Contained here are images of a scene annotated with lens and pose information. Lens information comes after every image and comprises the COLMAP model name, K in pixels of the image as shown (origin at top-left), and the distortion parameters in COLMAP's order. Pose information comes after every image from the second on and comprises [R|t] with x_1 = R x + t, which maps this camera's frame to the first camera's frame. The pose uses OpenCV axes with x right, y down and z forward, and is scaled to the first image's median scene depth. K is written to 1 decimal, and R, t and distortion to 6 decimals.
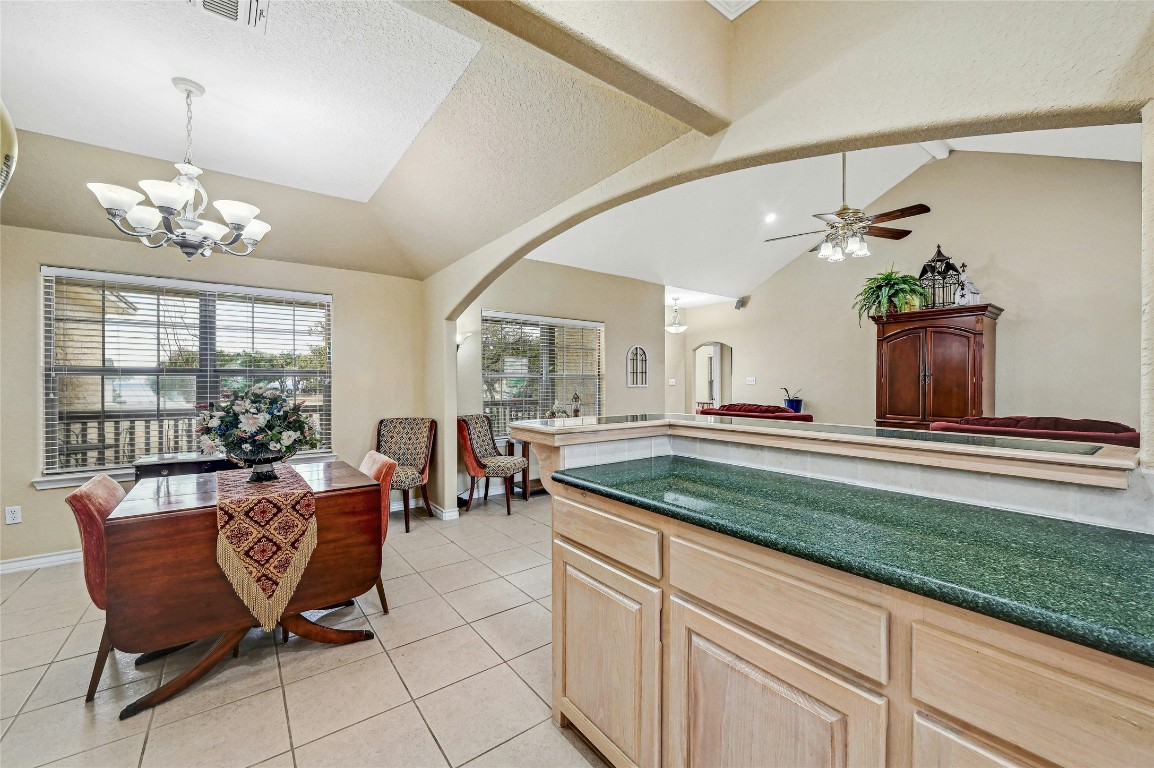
lens RADIAL K [[460.3, 0, 577.0], [0, 460.3, 384.0], [0, 0, 1]] dist [0.000598, 0.000525]
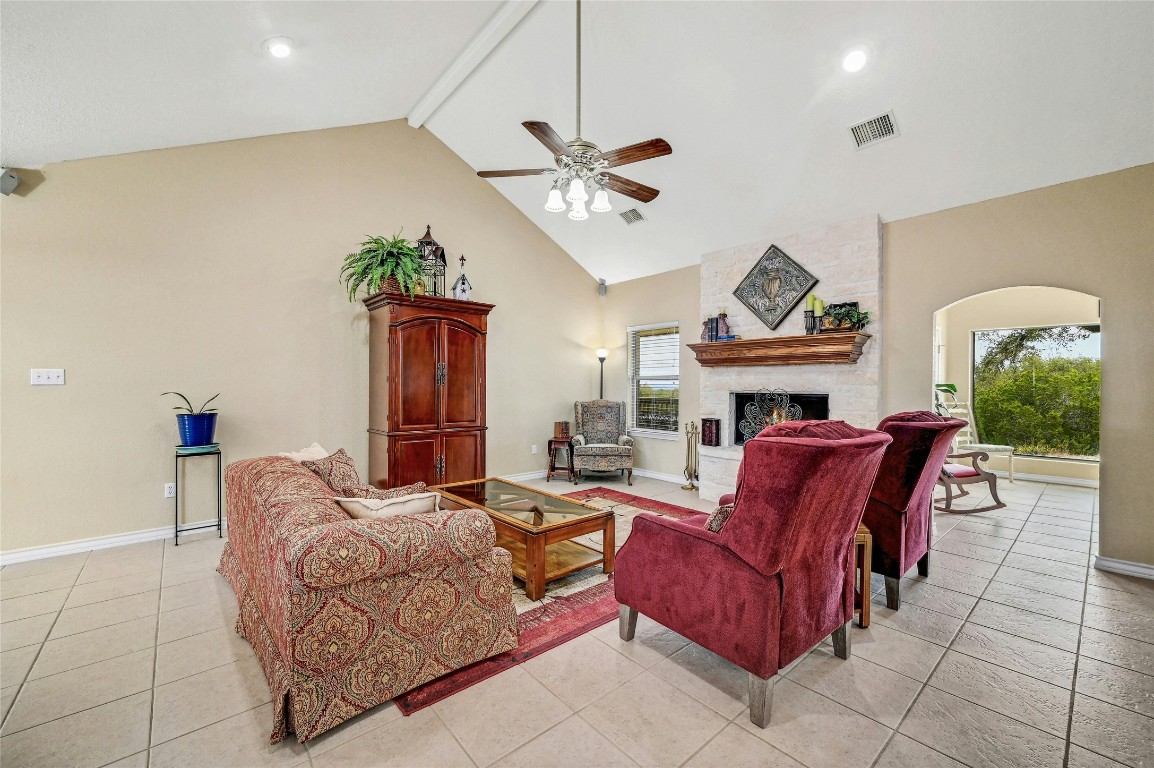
lens RADIAL K [[460.3, 0, 577.0], [0, 460.3, 384.0], [0, 0, 1]] dist [0.000598, 0.000525]
pose [[-0.066708, 0.002325, 0.997770, -0.108357], [-0.003787, 0.999989, -0.002584, -0.000199], [-0.997765, -0.003950, -0.066698, 0.822350]]
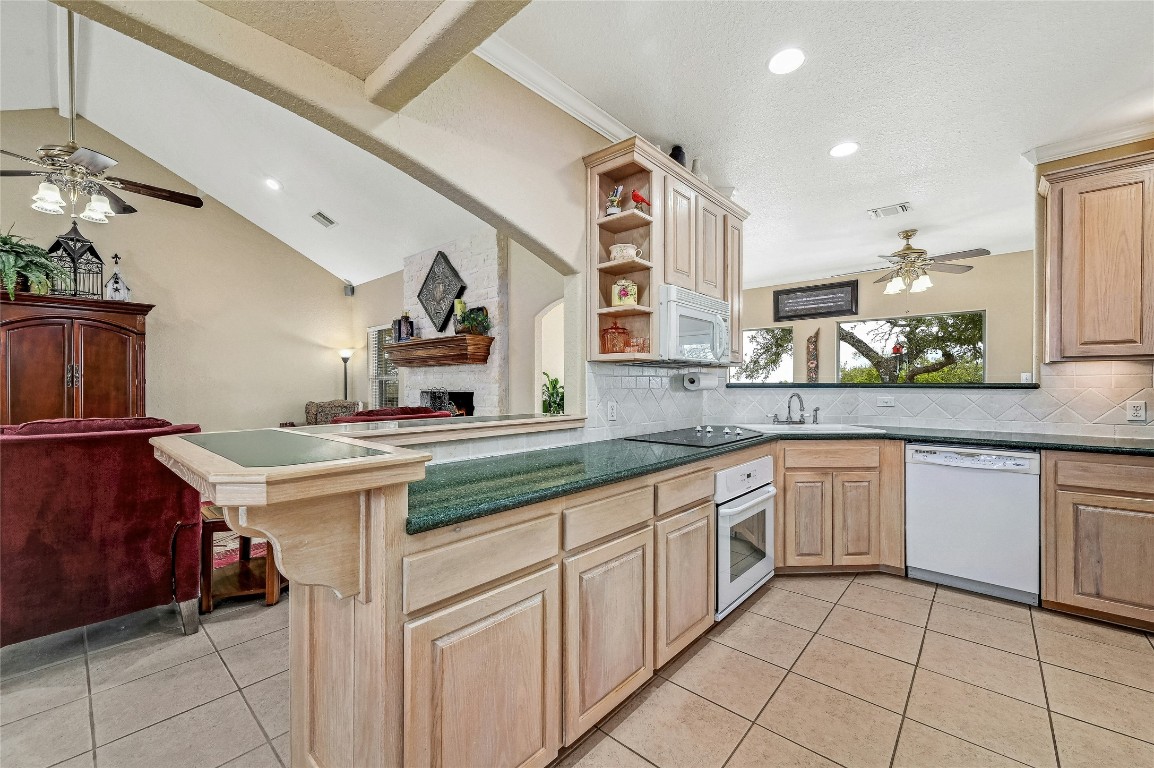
lens RADIAL K [[460.3, 0, 577.0], [0, 460.3, 384.0], [0, 0, 1]] dist [0.000598, 0.000525]
pose [[-0.189627, 0.001290, 0.981855, -0.227176], [0.005103, 0.999987, -0.000328, -0.000161], [-0.981843, 0.004948, -0.189631, 0.276423]]
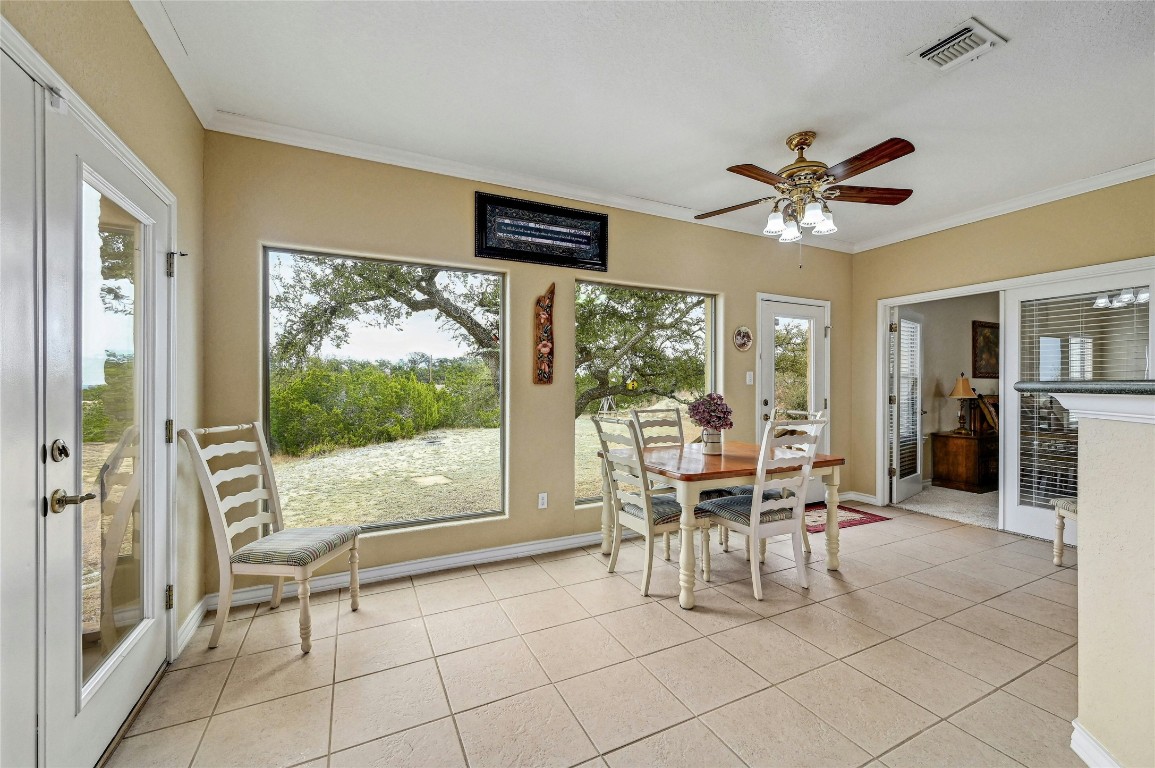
lens RADIAL K [[460.7, 0, 577.5], [0, 460.7, 384.0], [0, 0, 1]] dist [0.000598, 0.000525]
pose [[-0.981049, 0.004922, 0.193695, 0.674639], [0.005358, 0.999984, 0.001731, -0.000383], [-0.193683, 0.002736, -0.981060, 0.058967]]
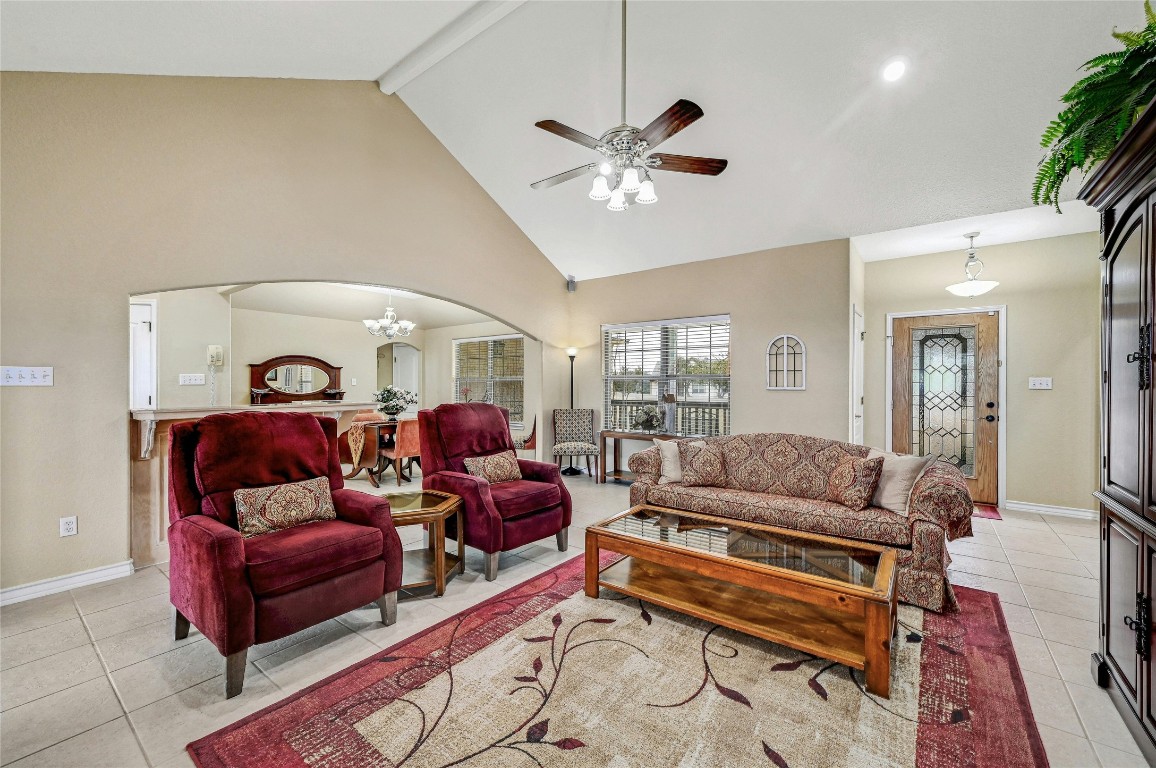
lens RADIAL K [[461.1, 0, 578.0], [0, 461.1, 384.0], [0, 0, 1]] dist [0.000598, 0.000525]
pose [[0.267958, -0.000992, -0.963430, 0.959247], [-0.003583, 0.999992, -0.002026, -0.000463], [0.963424, 0.003995, 0.267953, 0.592844]]
